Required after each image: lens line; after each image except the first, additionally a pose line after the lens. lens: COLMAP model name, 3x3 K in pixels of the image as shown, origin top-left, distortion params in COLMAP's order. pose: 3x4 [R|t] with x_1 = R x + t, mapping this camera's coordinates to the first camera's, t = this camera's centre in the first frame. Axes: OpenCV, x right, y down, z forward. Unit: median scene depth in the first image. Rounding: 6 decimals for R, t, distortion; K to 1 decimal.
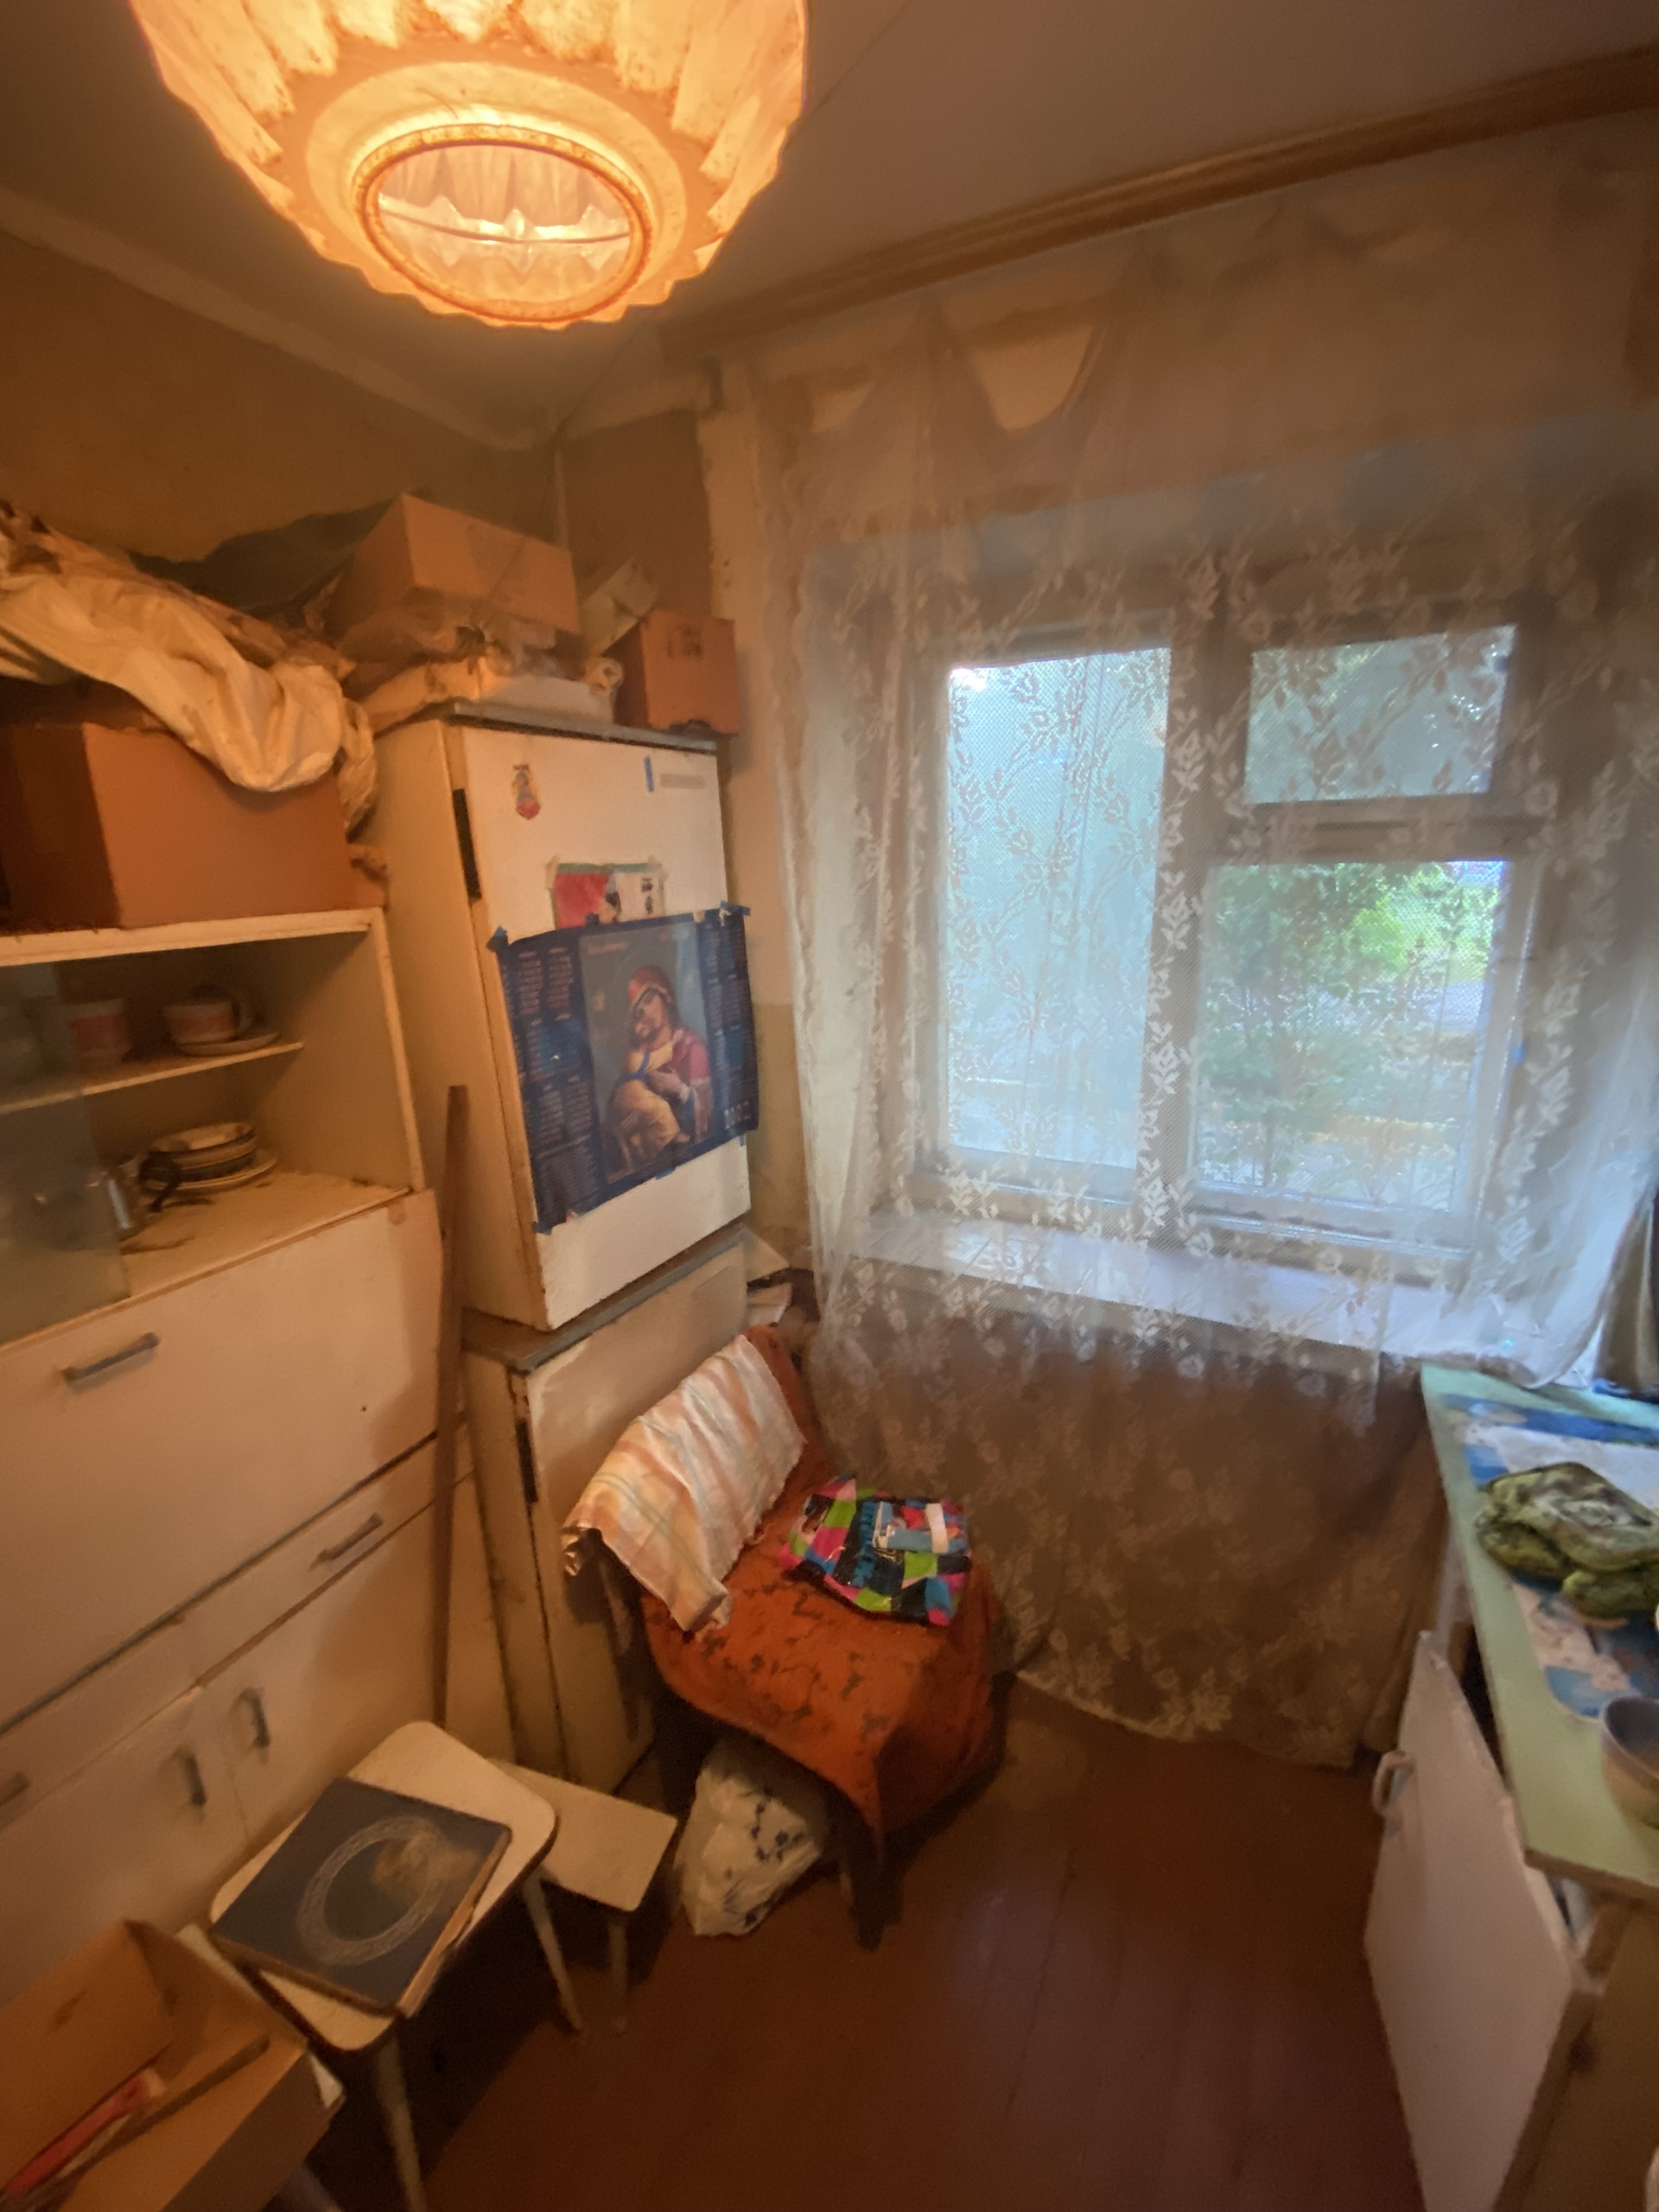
lens RADIAL K [[907.0, 0, 832.5], [0, 907.0, 1097.9], [0, 0, 1]] dist [-0.000944, -0.000220]
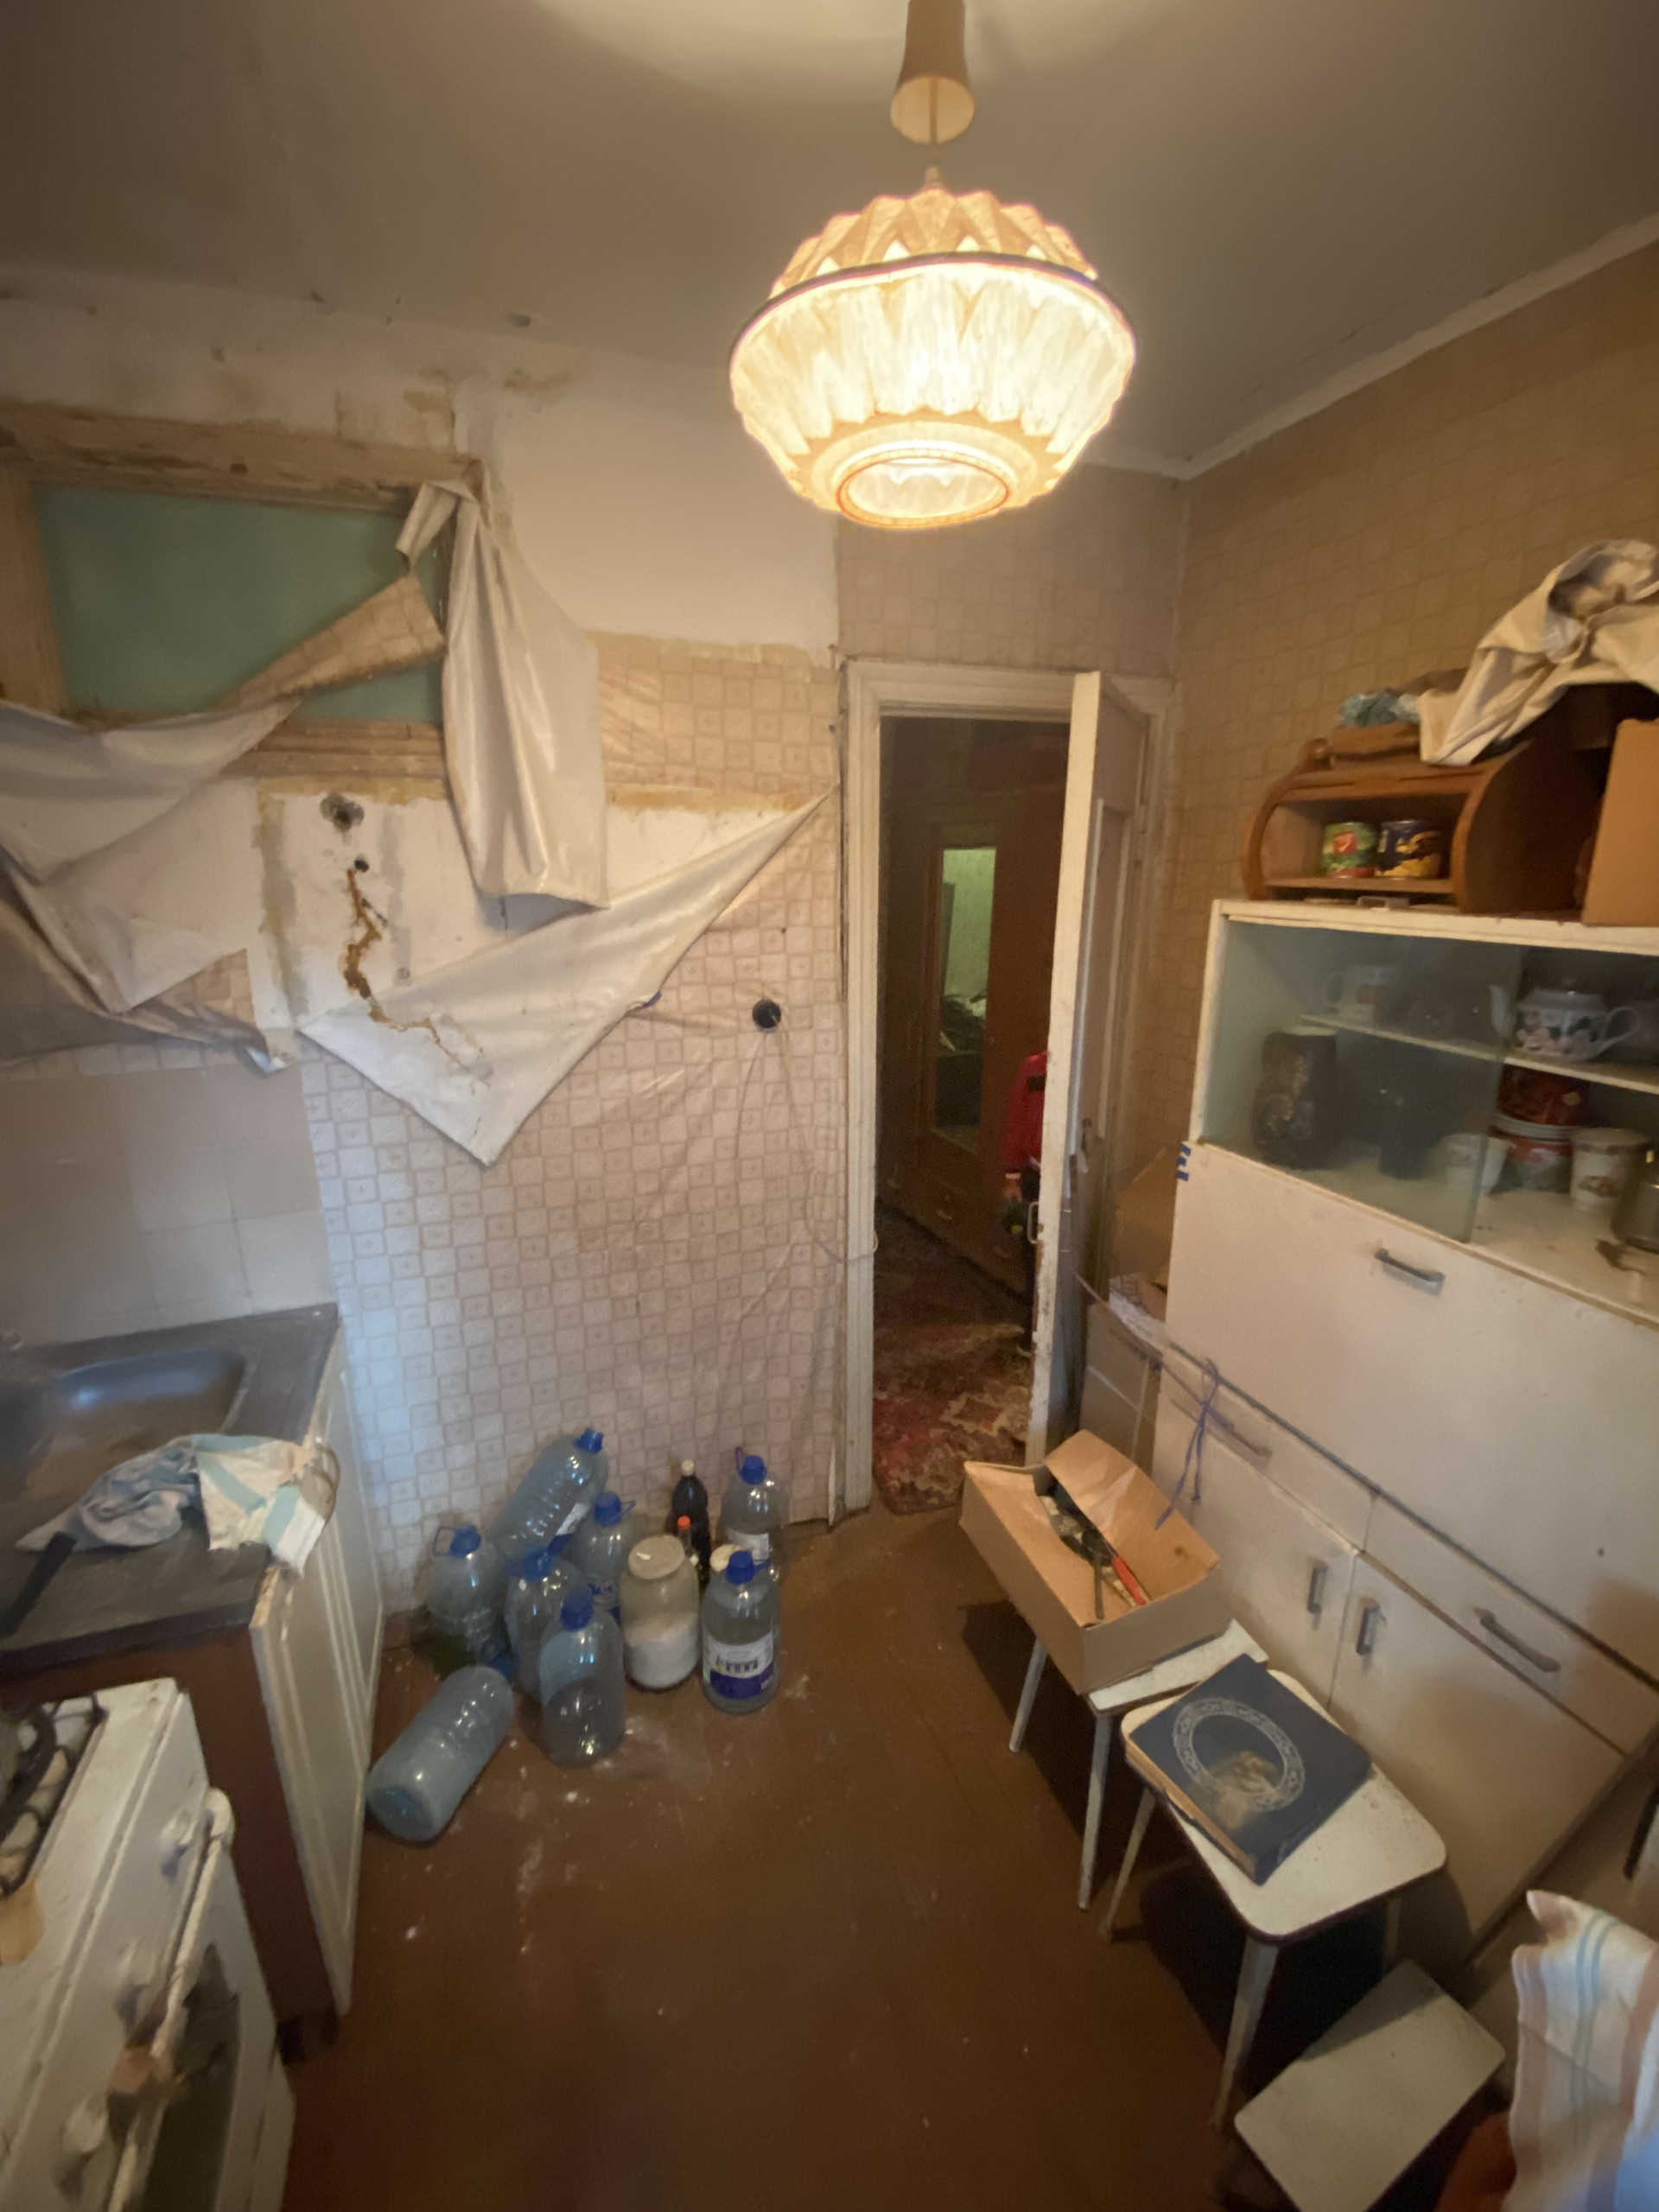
lens RADIAL K [[907.0, 0, 832.5], [0, 907.0, 1097.9], [0, 0, 1]] dist [-0.000944, -0.000220]
pose [[-0.668906, 0.222053, -0.709406, 0.367205], [-0.175868, 0.879972, 0.441271, -0.215555], [0.722243, 0.419930, -0.549566, 0.712784]]
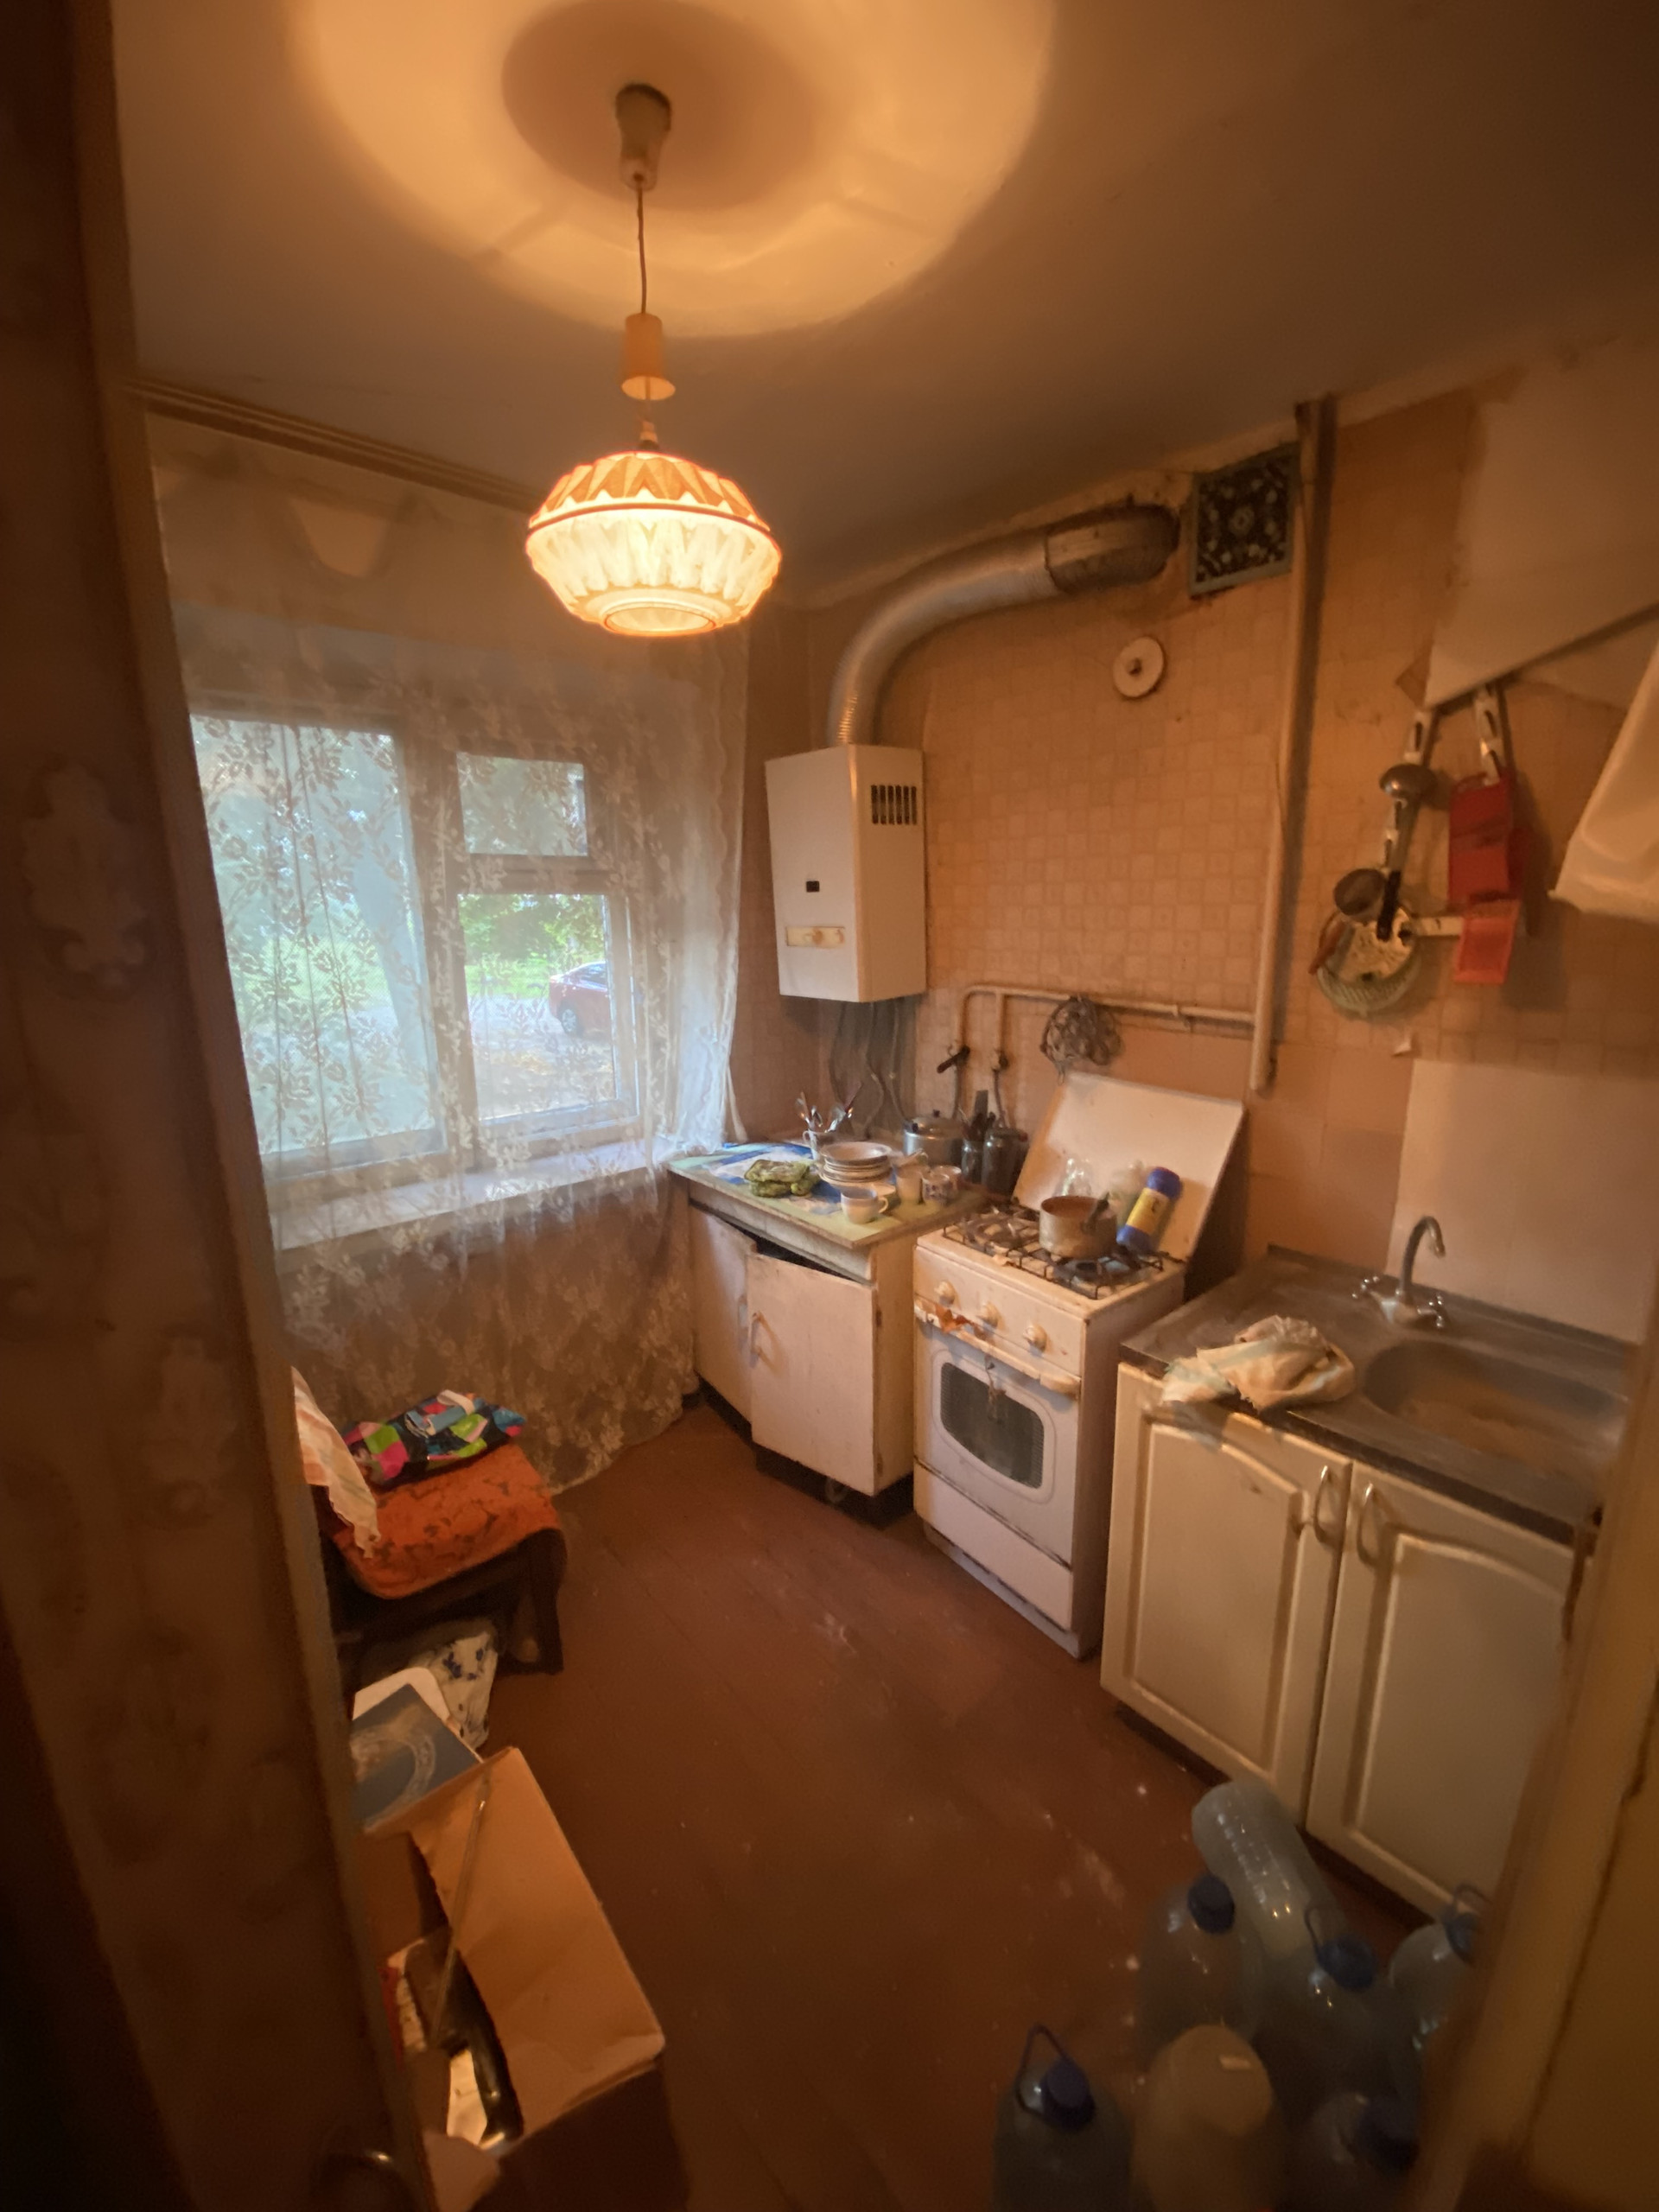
lens RADIAL K [[907.0, 0, 832.5], [0, 907.0, 1097.9], [0, 0, 1]] dist [-0.000944, -0.000220]
pose [[0.400288, -0.191668, 0.896121, -0.853815], [0.236598, 0.966344, 0.101001, 0.060274], [-0.885319, 0.171591, 0.432164, -0.115032]]
